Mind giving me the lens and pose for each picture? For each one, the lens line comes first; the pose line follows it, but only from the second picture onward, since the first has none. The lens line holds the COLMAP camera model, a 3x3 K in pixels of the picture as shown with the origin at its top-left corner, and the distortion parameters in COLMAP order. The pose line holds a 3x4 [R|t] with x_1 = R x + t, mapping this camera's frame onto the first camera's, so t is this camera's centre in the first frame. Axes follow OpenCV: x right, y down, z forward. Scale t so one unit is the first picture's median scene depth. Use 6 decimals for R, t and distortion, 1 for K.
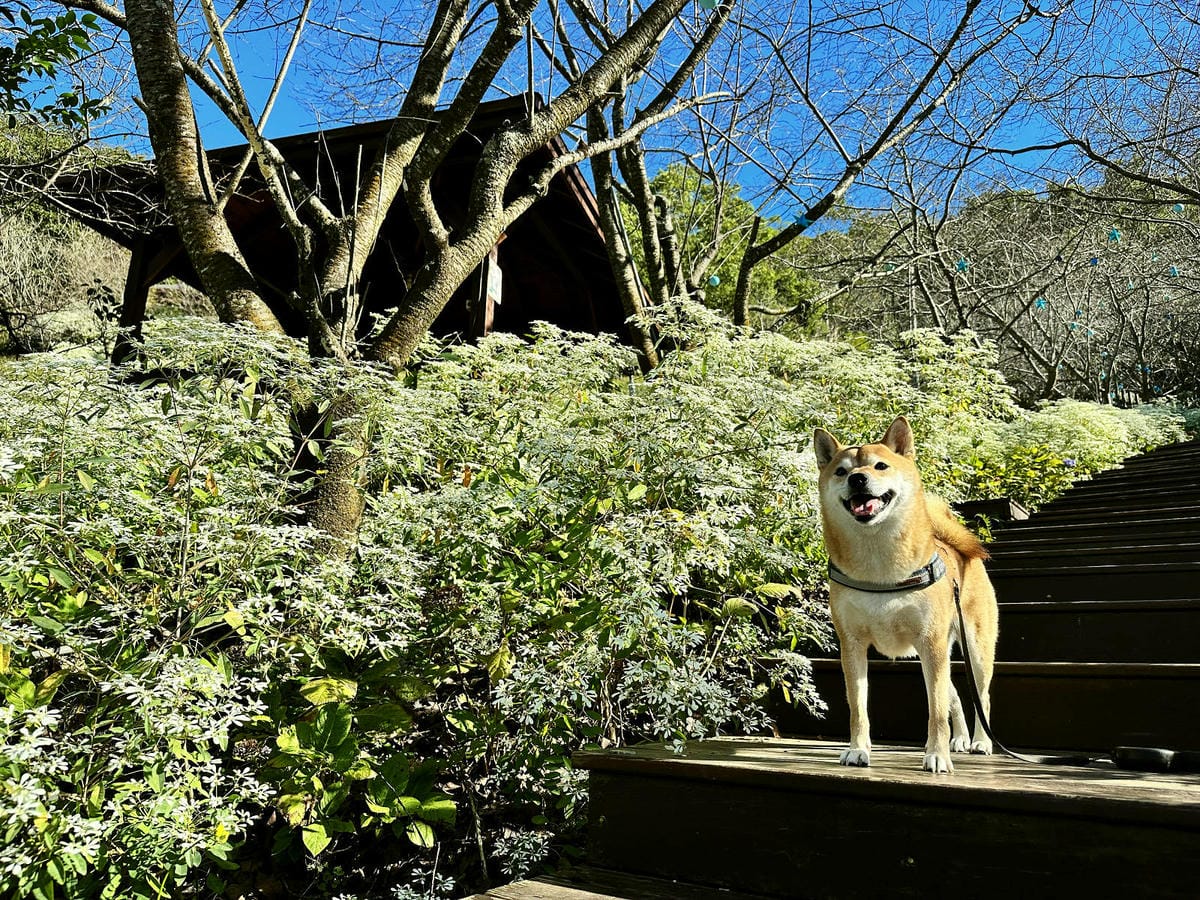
lens RADIAL K [[834.3, 0, 600.0], [0, 834.3, 450.0], [0, 0, 1]] dist [0.064667, 0.001008]
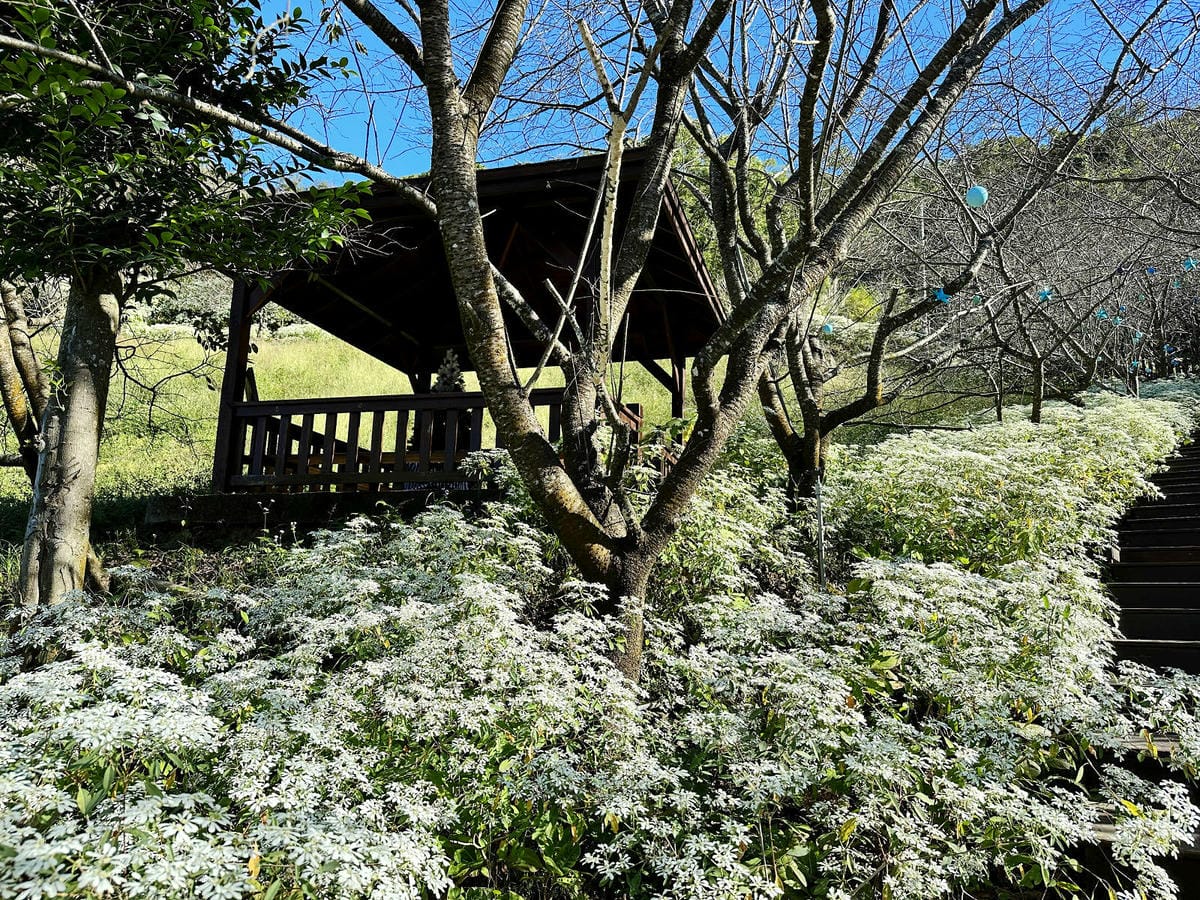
lens RADIAL K [[841.3, 0, 600.0], [0, 841.3, 450.0], [0, 0, 1]] dist [0.057702, -0.002244]
pose [[0.999594, -0.009228, 0.026945, -0.209142], [0.007139, 0.997033, 0.076642, -0.159701], [-0.027572, -0.076419, 0.996695, -0.061922]]
